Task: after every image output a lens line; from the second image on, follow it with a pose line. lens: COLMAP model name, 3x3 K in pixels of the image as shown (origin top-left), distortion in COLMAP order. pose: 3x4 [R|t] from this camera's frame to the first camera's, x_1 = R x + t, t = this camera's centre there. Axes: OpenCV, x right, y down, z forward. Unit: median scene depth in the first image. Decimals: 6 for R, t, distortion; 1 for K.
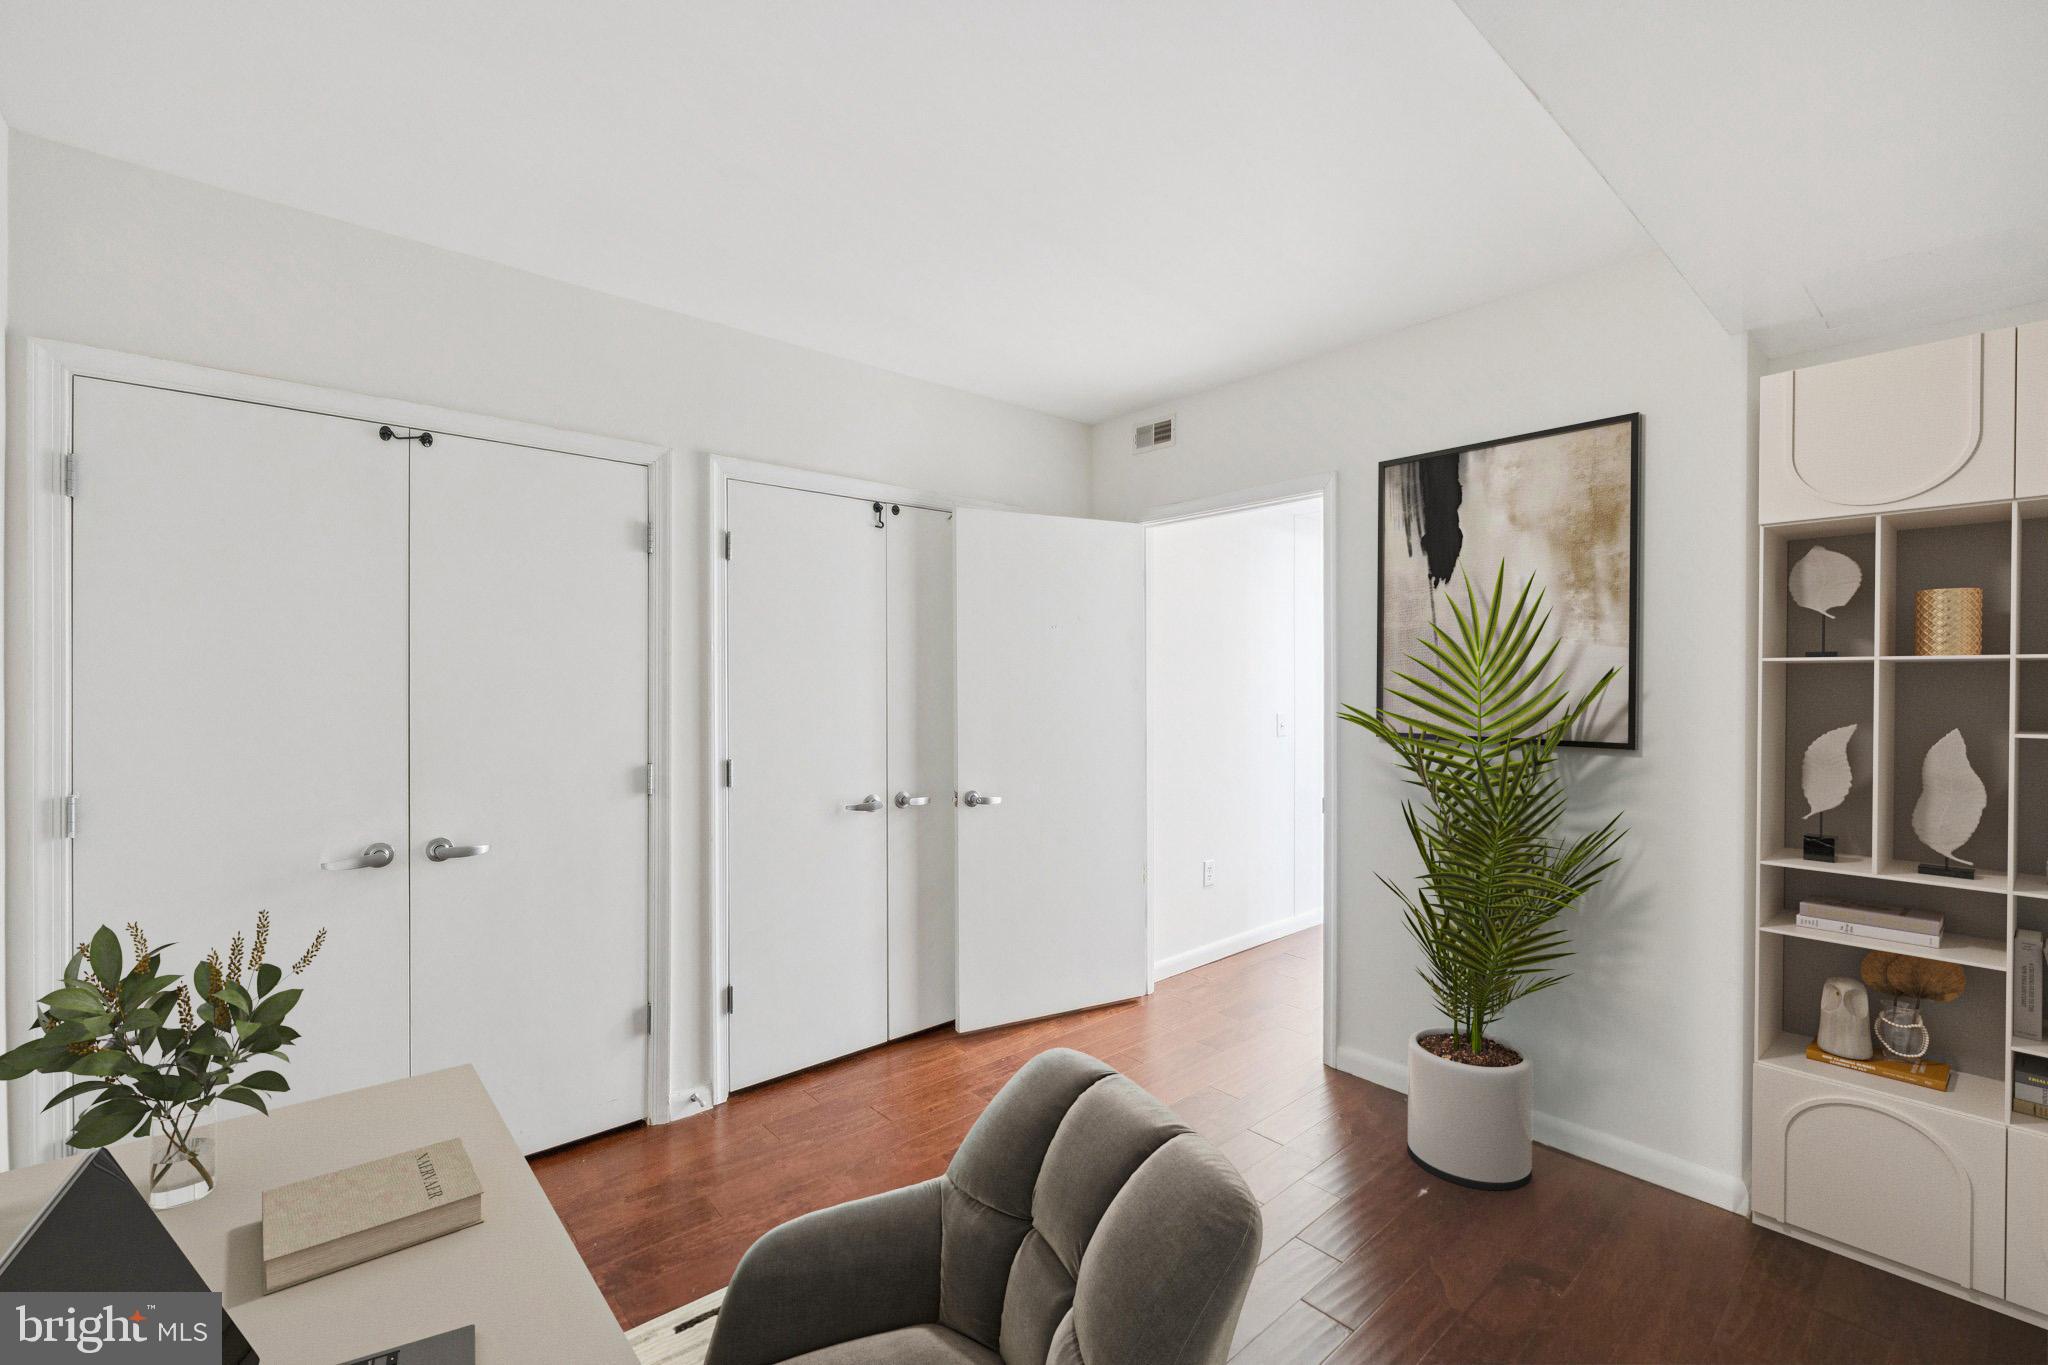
lens RADIAL K [[865.1, 0, 1016.3], [0, 865.1, 685.1], [0, 0, 1]] dist [-0.010514, 0.000032]
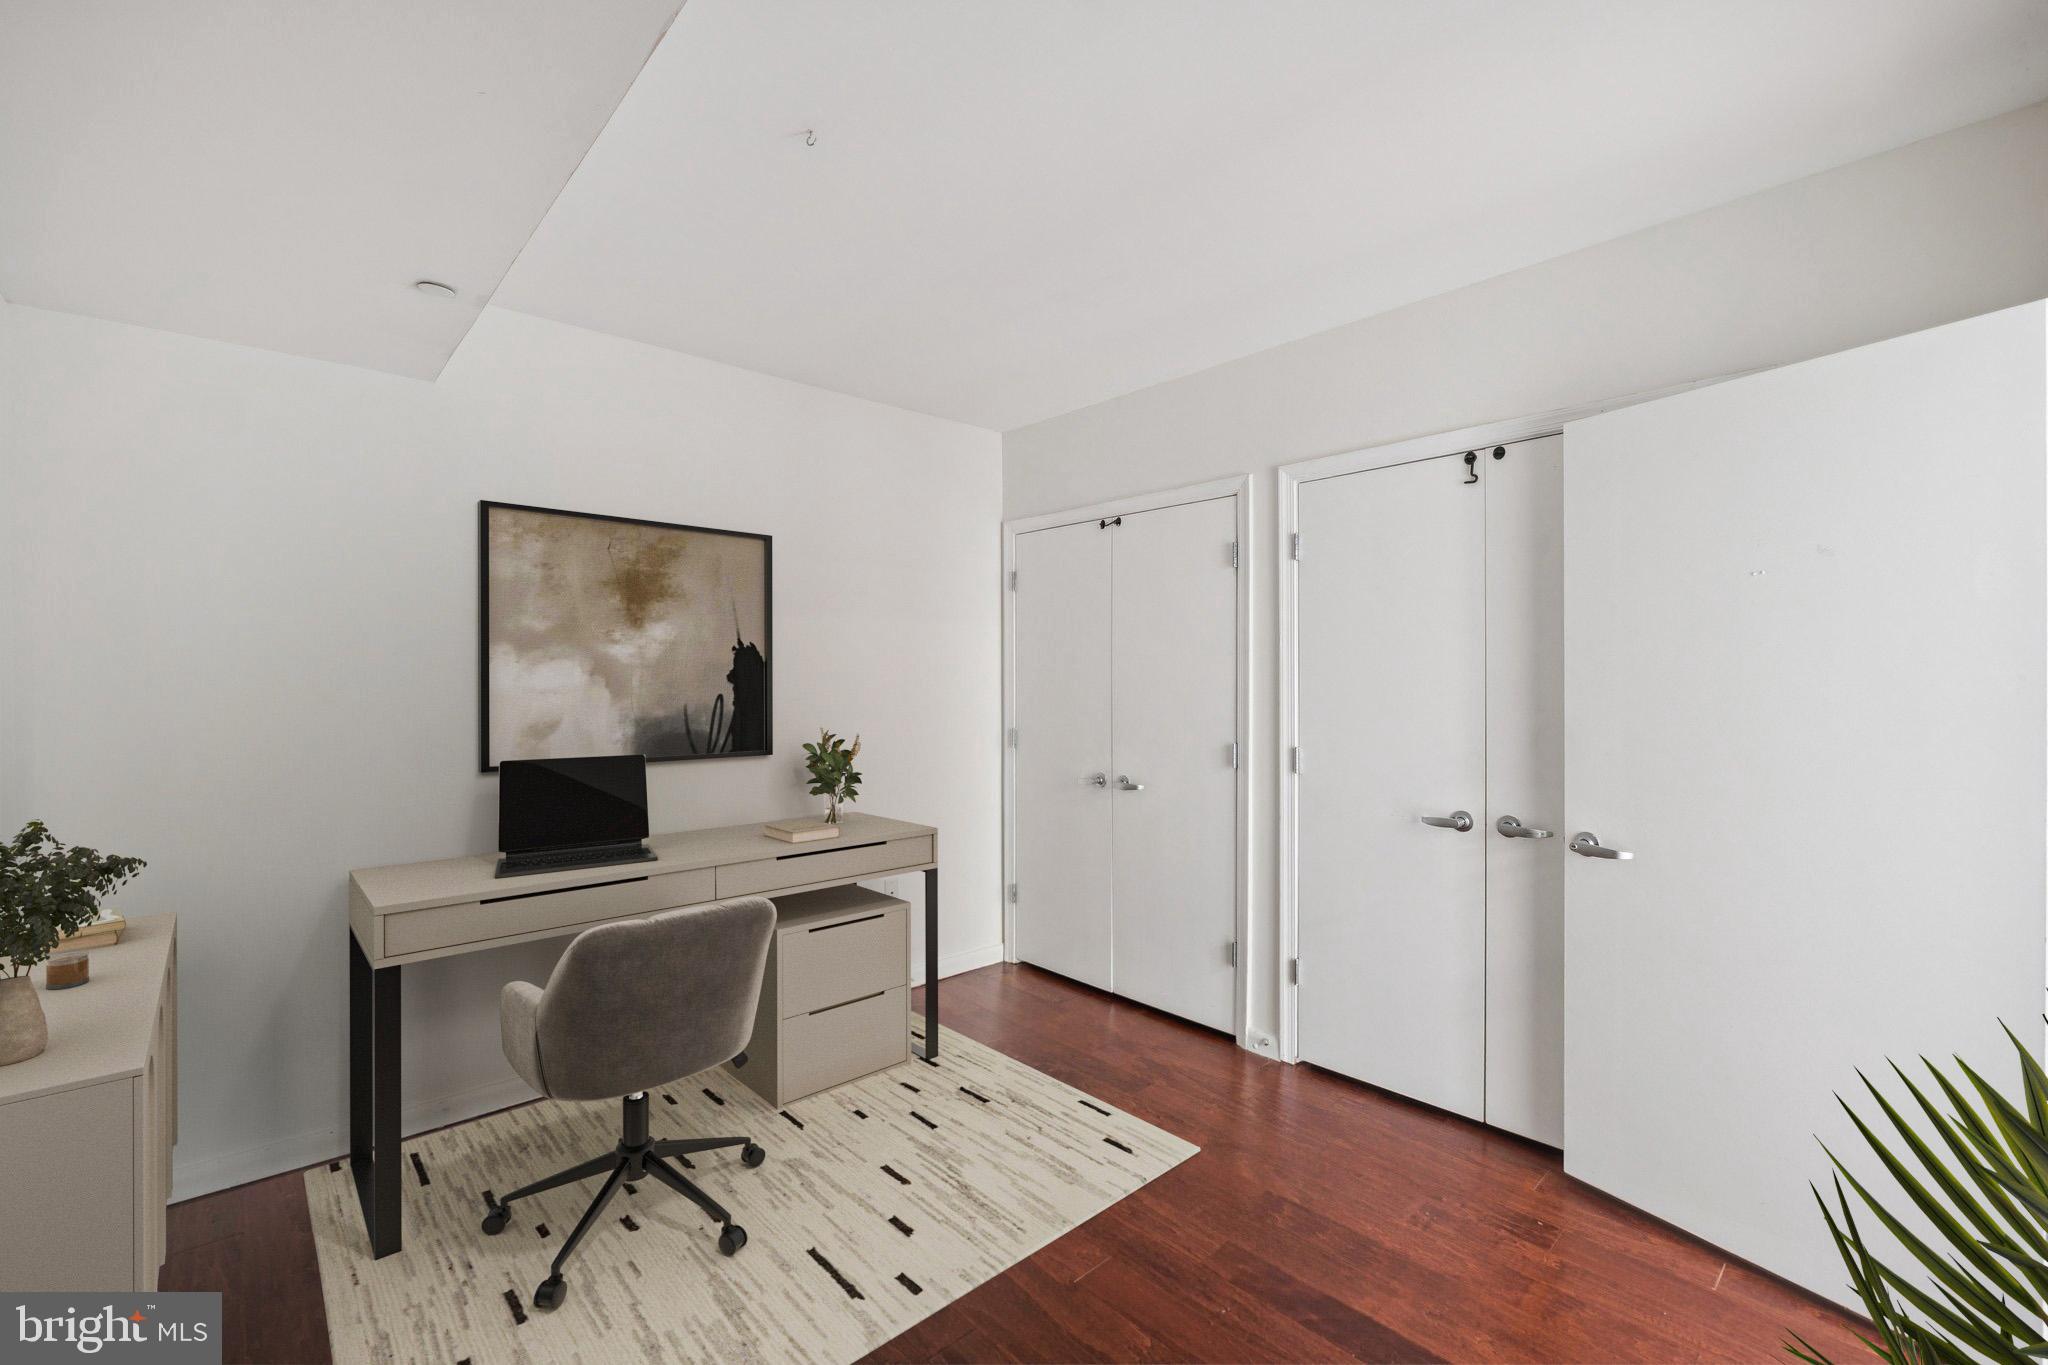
lens RADIAL K [[865.1, 0, 1016.3], [0, 865.1, 685.1], [0, 0, 1]] dist [-0.010514, 0.000032]
pose [[0.018493, 0.010836, -0.999770, 0.734166], [0.002979, 0.999936, 0.010893, -0.003388], [0.999825, -0.003179, 0.018459, 0.640385]]
